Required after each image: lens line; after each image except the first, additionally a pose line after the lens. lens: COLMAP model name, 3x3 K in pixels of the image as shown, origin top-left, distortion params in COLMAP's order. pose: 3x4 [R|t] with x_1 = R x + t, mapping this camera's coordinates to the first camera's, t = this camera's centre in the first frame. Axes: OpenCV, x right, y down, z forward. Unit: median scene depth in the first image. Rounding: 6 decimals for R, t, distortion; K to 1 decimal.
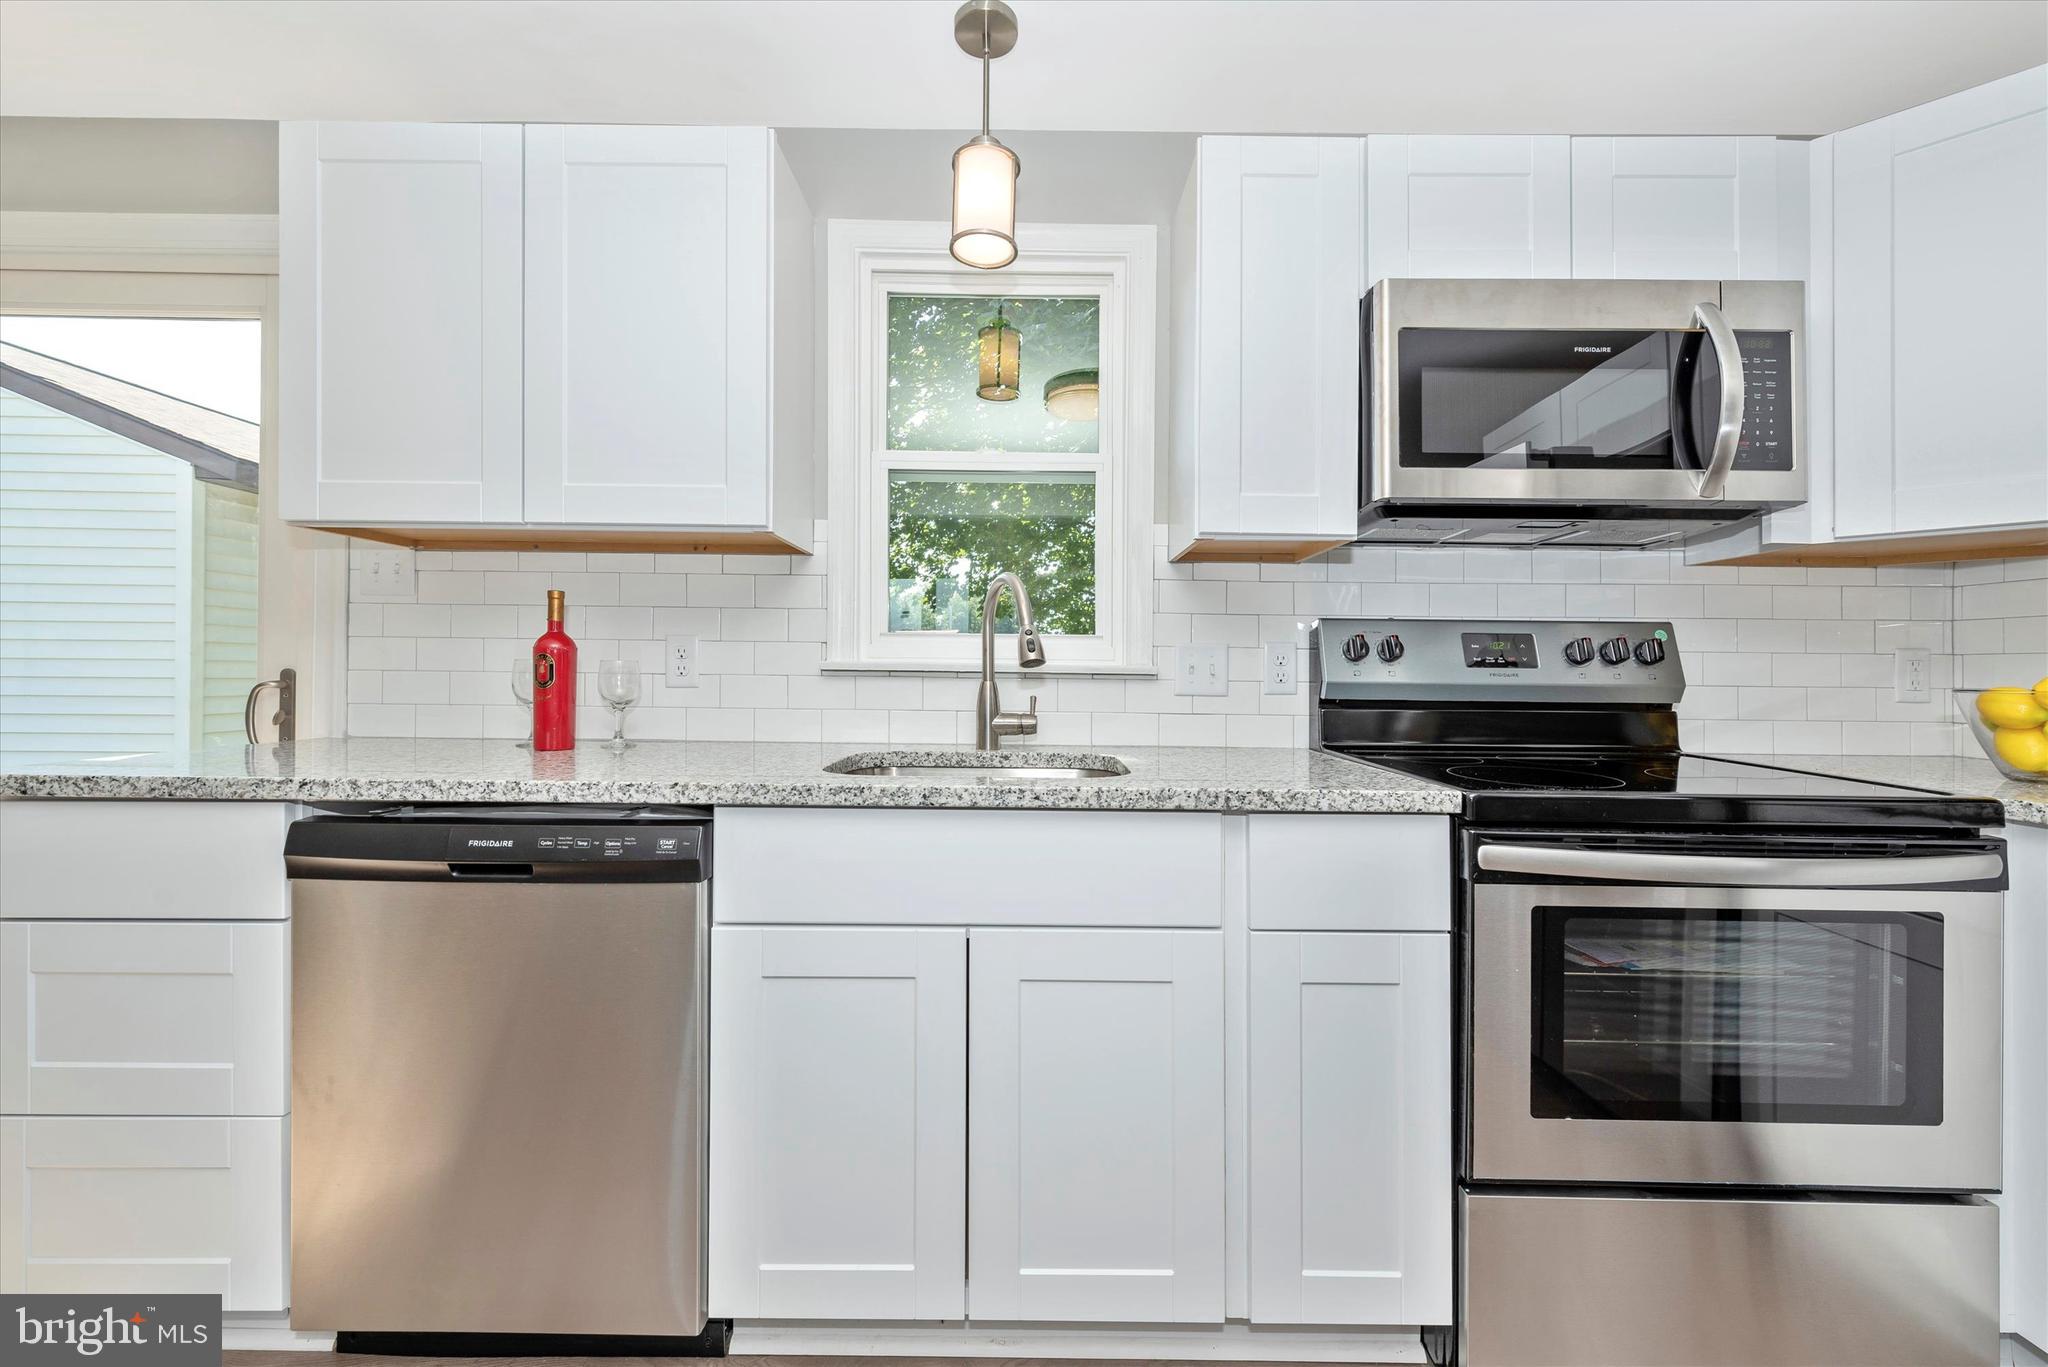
lens RADIAL K [[800.9, 0, 1022.0], [0, 800.9, 672.7], [0, 0, 1]] dist [0.002899, -0.000578]
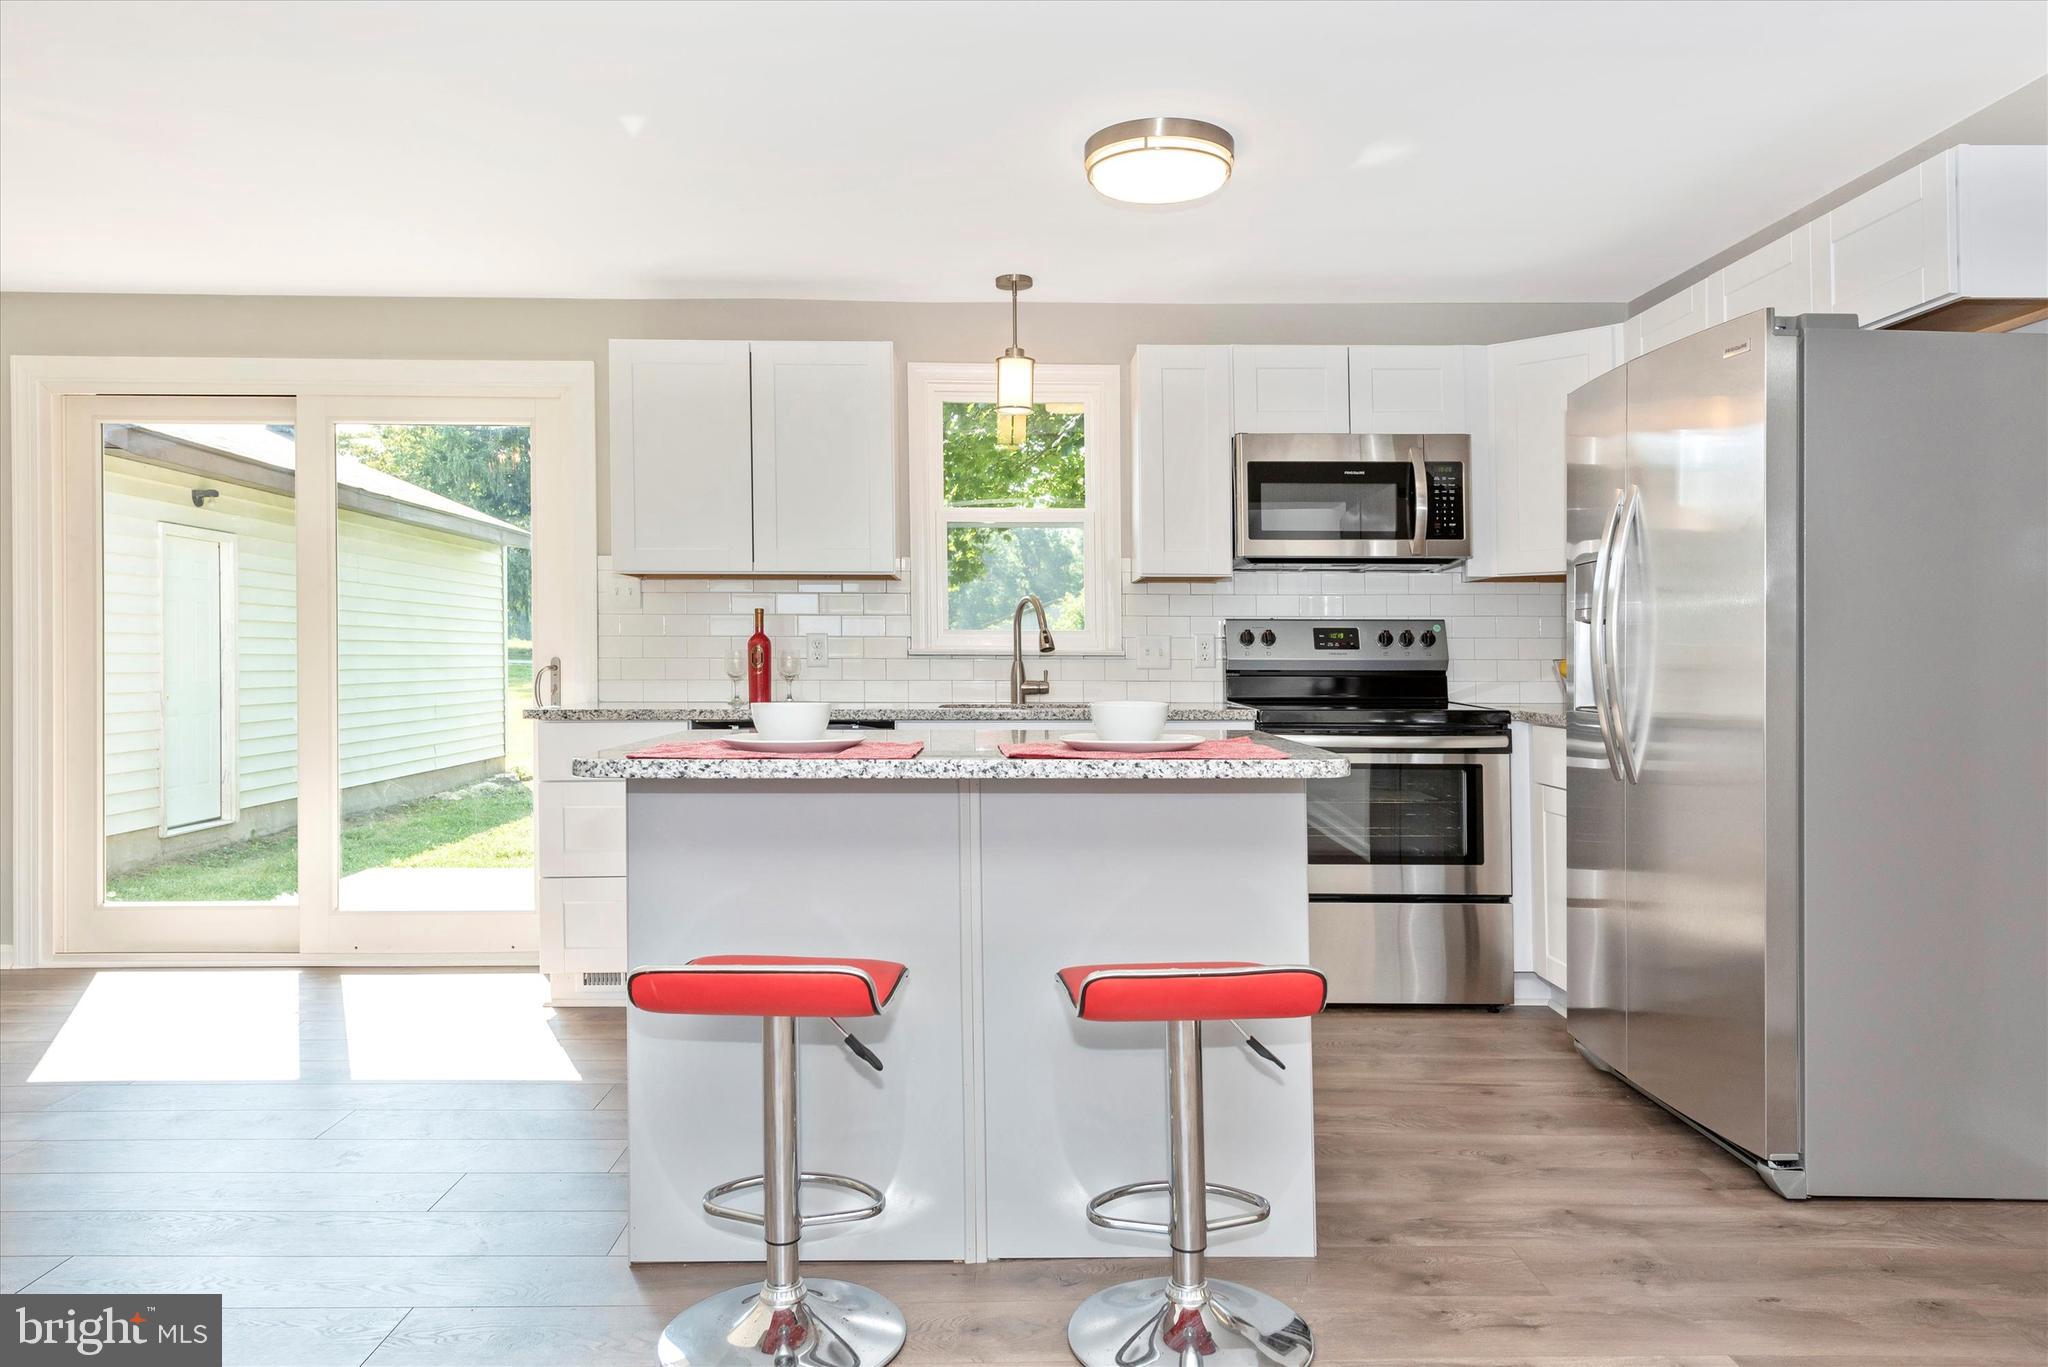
lens RADIAL K [[1375.5, 0, 1009.3], [0, 1375.5, 611.1], [0, 0, 1]] dist [-0.001793, 0.004730]
pose [[0.999768, -0.009565, 0.019305, -0.114314], [0.010232, 0.999343, -0.034759, 0.007335], [-0.018960, 0.034949, 0.999209, -1.795336]]
